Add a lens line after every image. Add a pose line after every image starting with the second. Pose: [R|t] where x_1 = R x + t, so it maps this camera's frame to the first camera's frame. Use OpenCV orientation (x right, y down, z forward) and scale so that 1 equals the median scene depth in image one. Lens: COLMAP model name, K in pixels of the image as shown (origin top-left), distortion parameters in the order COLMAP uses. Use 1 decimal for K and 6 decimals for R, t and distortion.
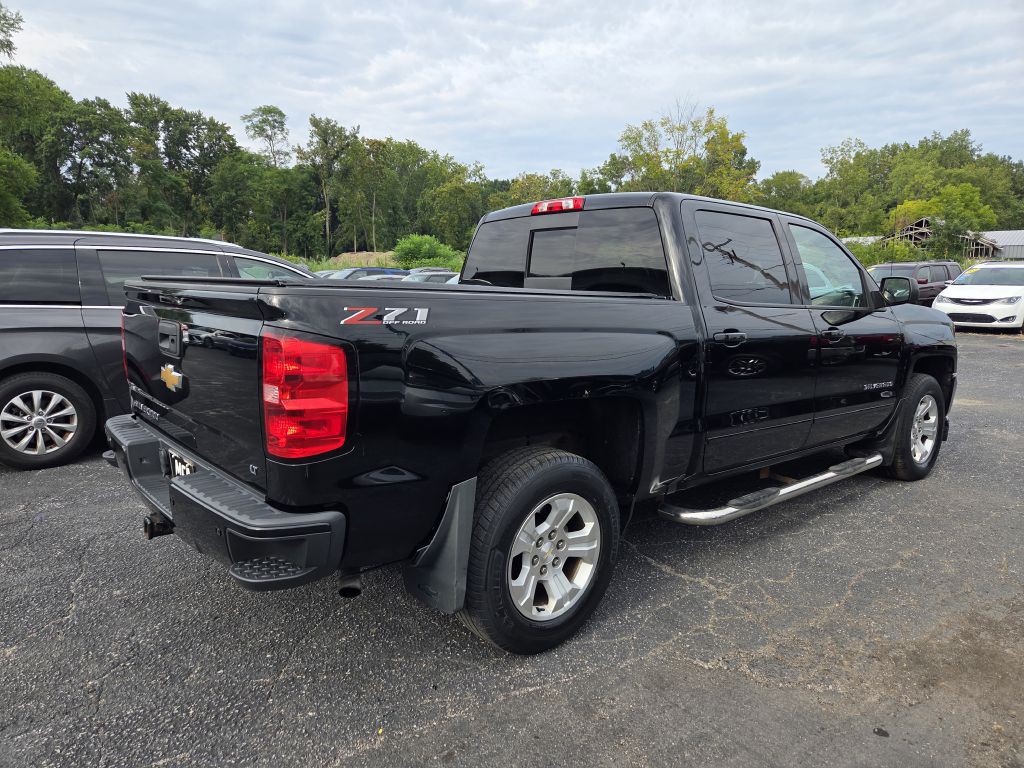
lens RADIAL K [[688.0, 0, 500.3], [0, 688.0, 390.7], [0, 0, 1]] dist [0.078168, -0.059286]
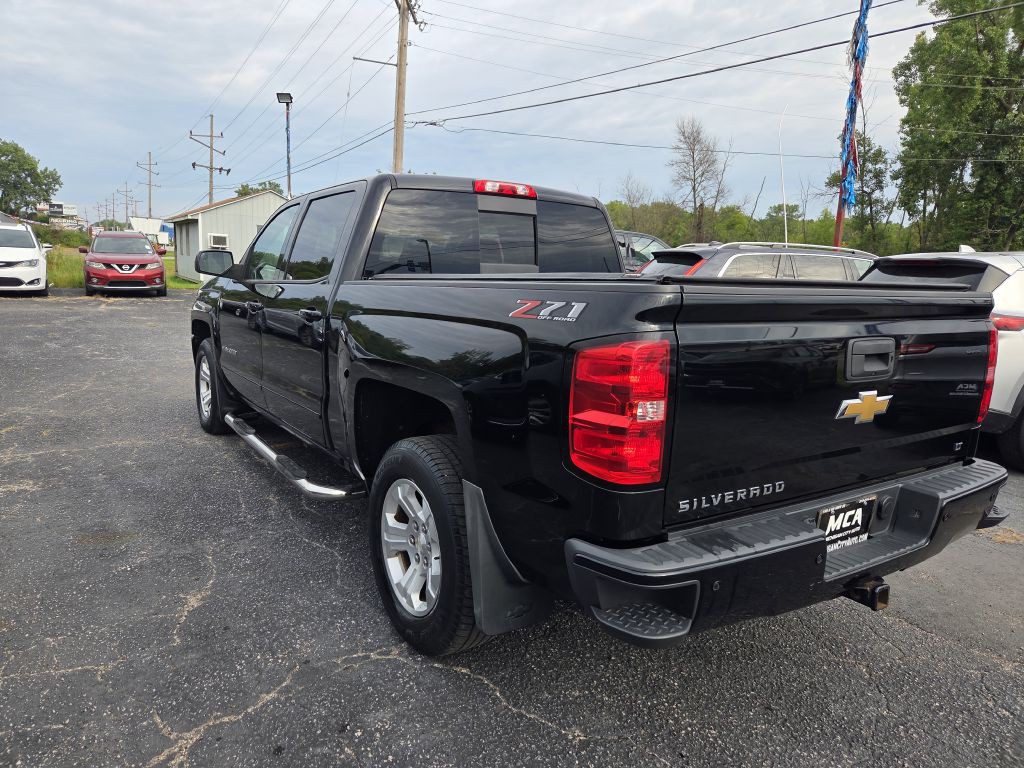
lens RADIAL K [[690.2, 0, 509.6], [0, 690.2, 380.8], [0, 0, 1]] dist [0.073066, -0.051294]
pose [[0.109367, -0.167465, 0.979793, -0.046652], [0.119999, 0.980721, 0.154230, -0.008084], [-0.986732, 0.100706, 0.127354, 0.047205]]
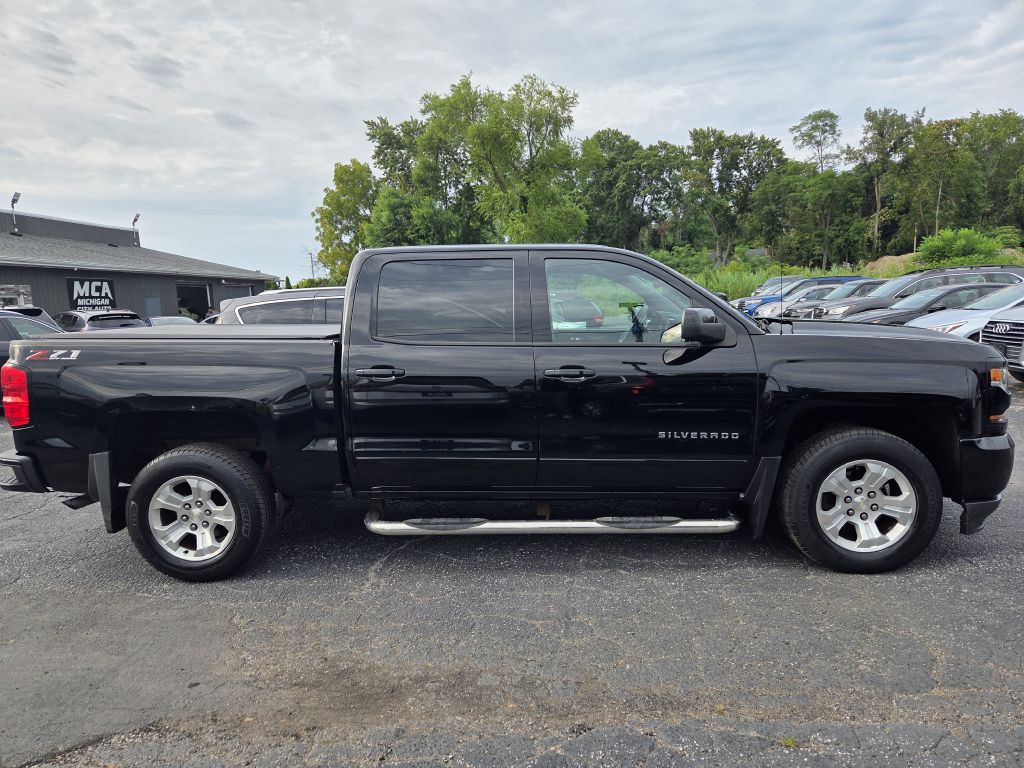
lens RADIAL K [[679.1, 0, 512.0], [0, 679.1, 384.0], [0, 0, 1]] dist [0.145012, -0.091851]
pose [[0.722512, 0.057039, -0.689002, 0.055419], [-0.072922, 0.997319, 0.006095, -0.003620], [0.687502, 0.045840, 0.724734, 0.013248]]
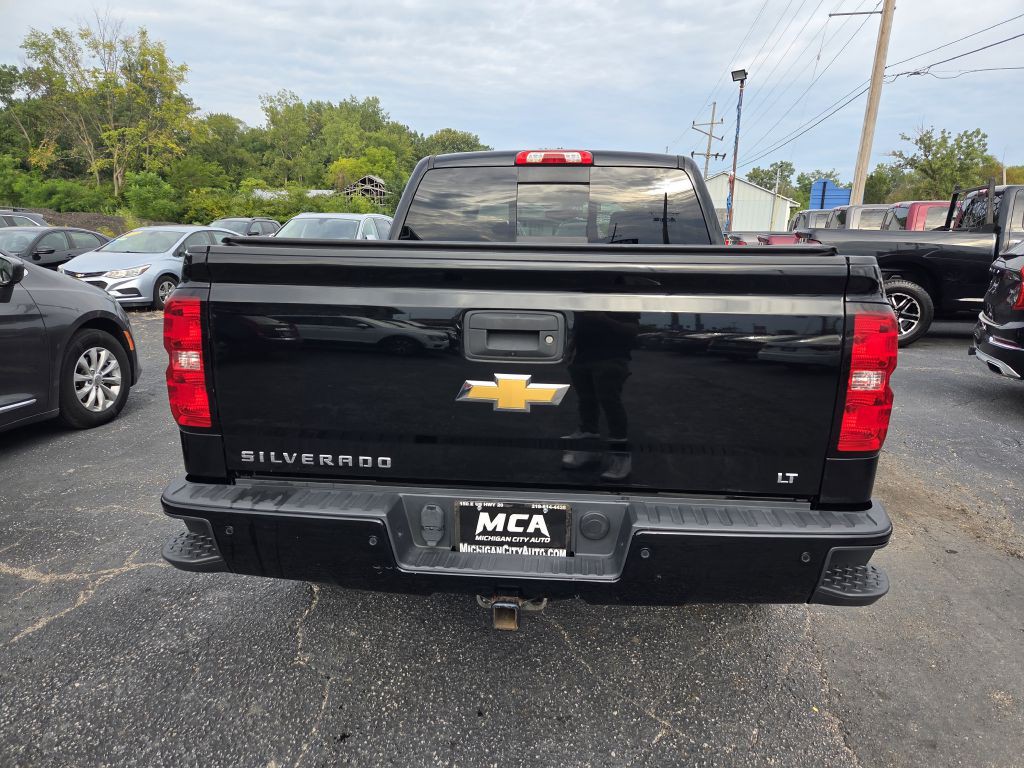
lens RADIAL K [[691.1, 0, 523.4], [0, 691.1, 395.8], [0, 0, 1]] dist [0.073364, -0.054020]
pose [[0.701269, -0.159715, 0.694776, -0.033193], [0.106150, 0.987110, 0.119775, -0.003478], [-0.704950, -0.010244, 0.709183, 0.018553]]
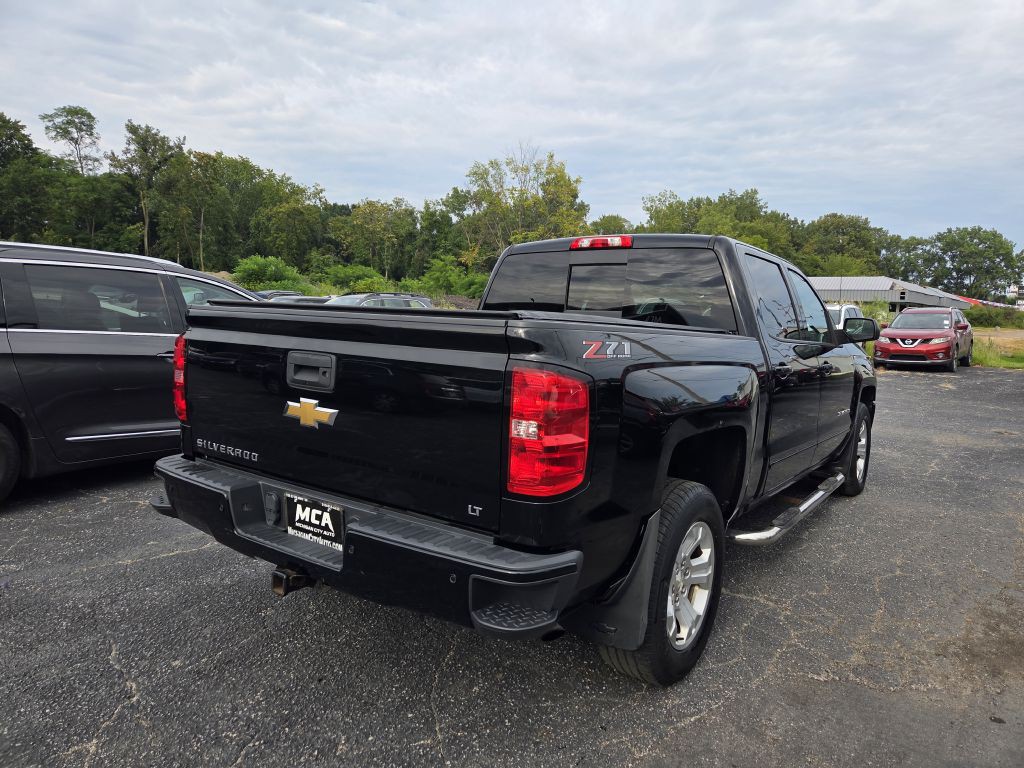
lens RADIAL K [[690.2, 0, 509.6], [0, 690.2, 380.8], [0, 0, 1]] dist [0.073066, -0.051294]
pose [[0.968814, 0.000081, 0.247789, -0.015303], [0.013259, 0.998550, -0.052166, -0.000355], [-0.247434, 0.053824, 0.967409, 0.001900]]
